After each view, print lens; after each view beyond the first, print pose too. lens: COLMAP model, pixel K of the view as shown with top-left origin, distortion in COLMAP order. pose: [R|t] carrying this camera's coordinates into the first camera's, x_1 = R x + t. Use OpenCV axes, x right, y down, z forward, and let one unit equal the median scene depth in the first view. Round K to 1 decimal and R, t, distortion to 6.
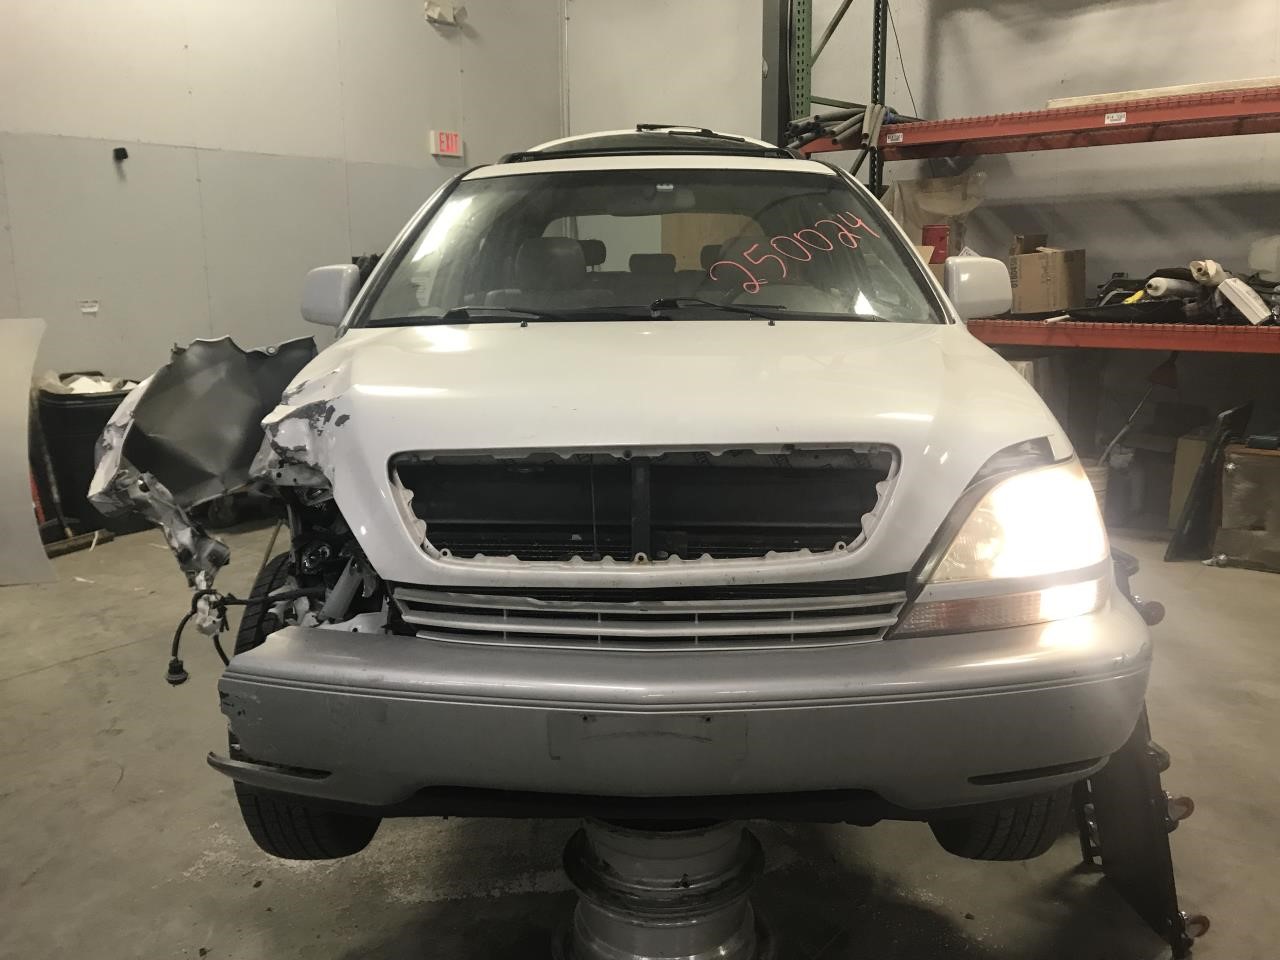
lens RADIAL K [[1059.3, 0, 640.0], [0, 1059.3, 480.0], [0, 0, 1]] dist [0.039360, -0.015702]
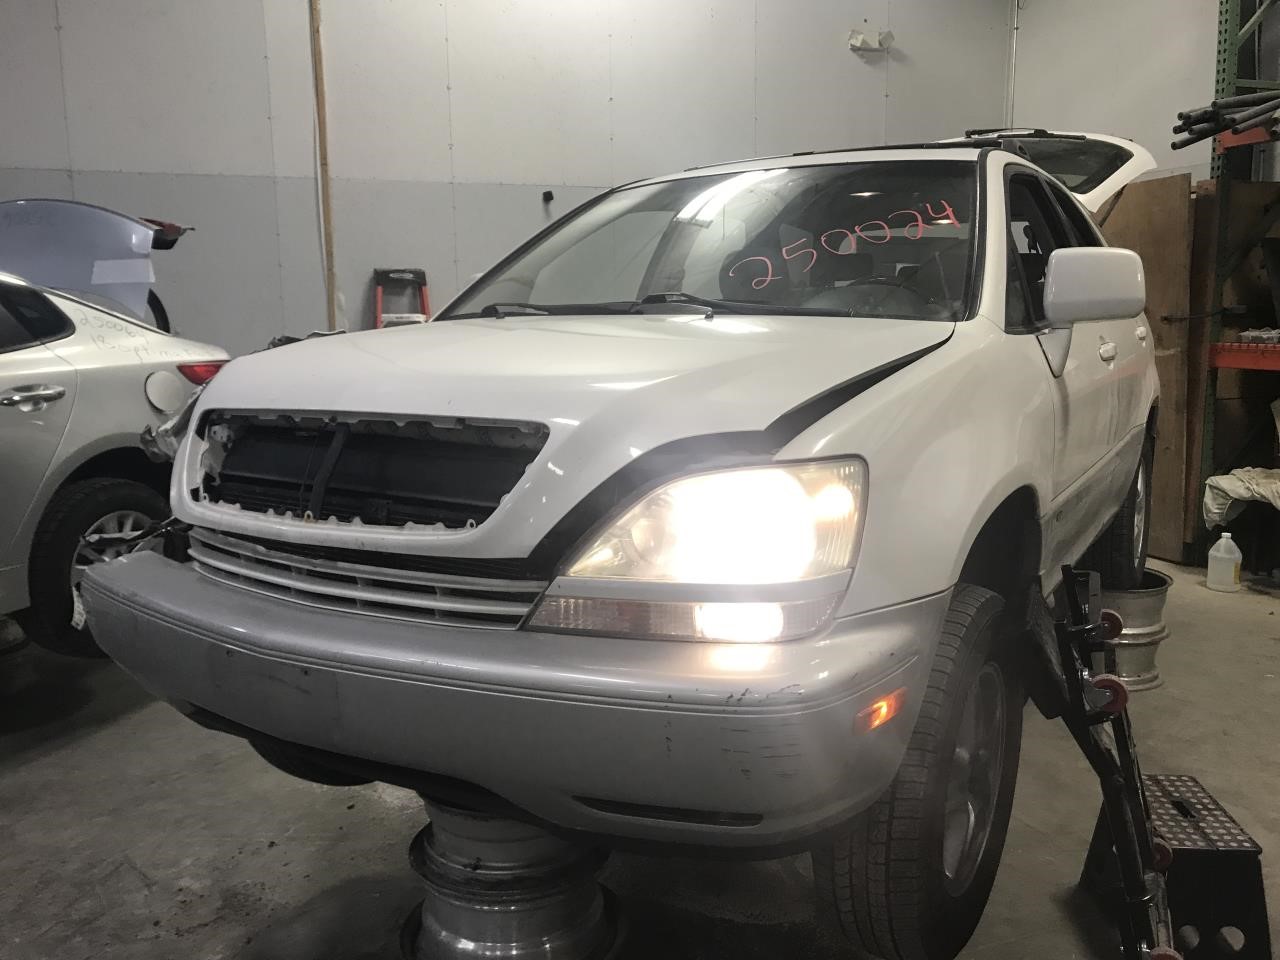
lens RADIAL K [[1053.8, 0, 643.3], [0, 1053.8, 489.8], [0, 0, 1]] dist [0.049245, -0.008839]
pose [[0.876406, 0.082696, -0.474420, 0.702219], [-0.094374, 0.995537, -0.000807, 0.015614], [0.472236, 0.045480, 0.880298, 0.207388]]
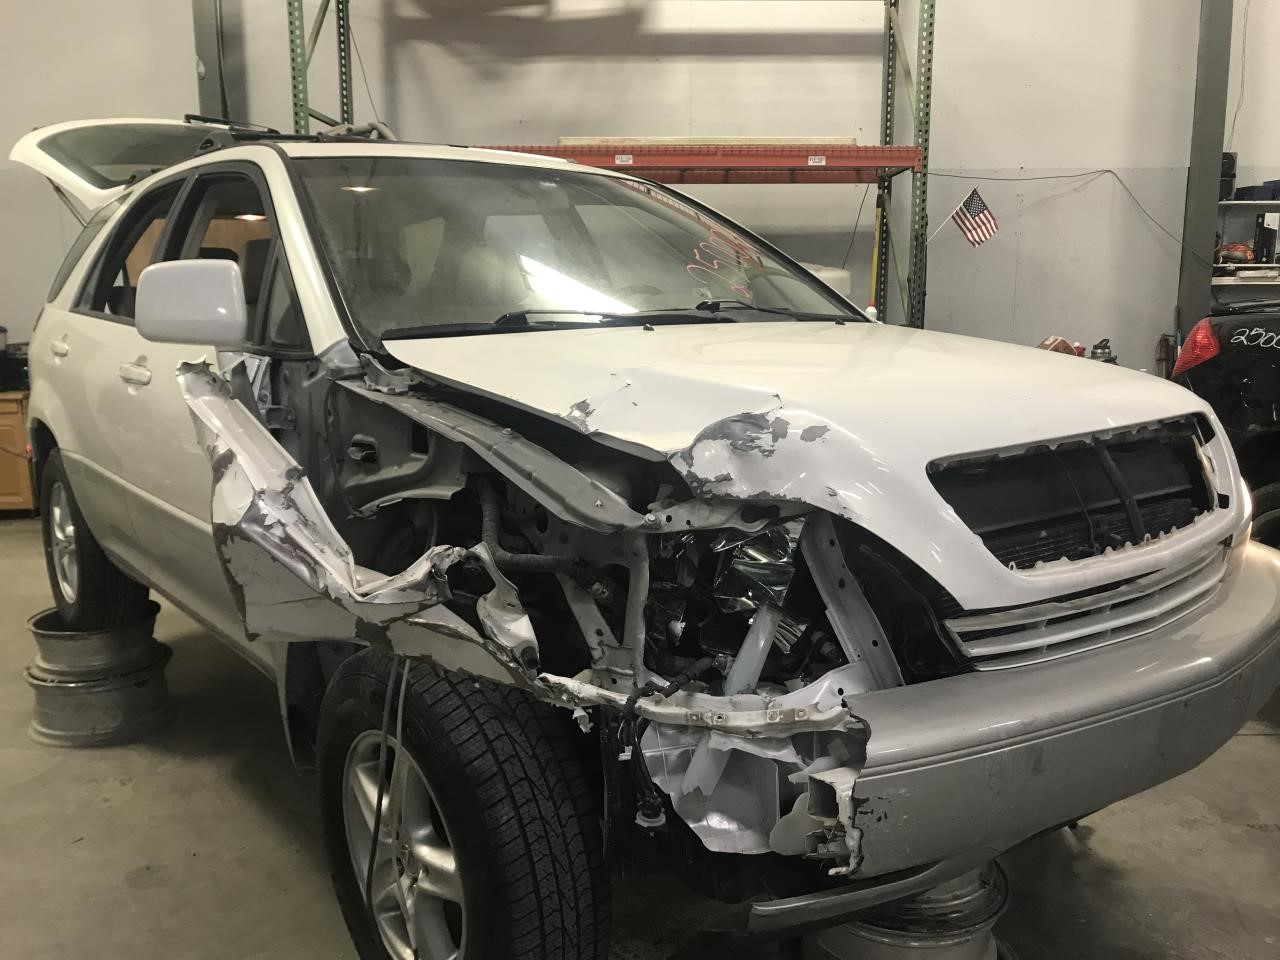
lens RADIAL K [[1059.3, 0, 640.0], [0, 1059.3, 480.0], [0, 0, 1]] dist [0.039360, -0.015702]
pose [[0.779885, -0.102886, 0.617409, -0.881685], [0.123004, 0.992356, 0.009994, -0.045195], [-0.613718, 0.068150, 0.786578, 0.452210]]
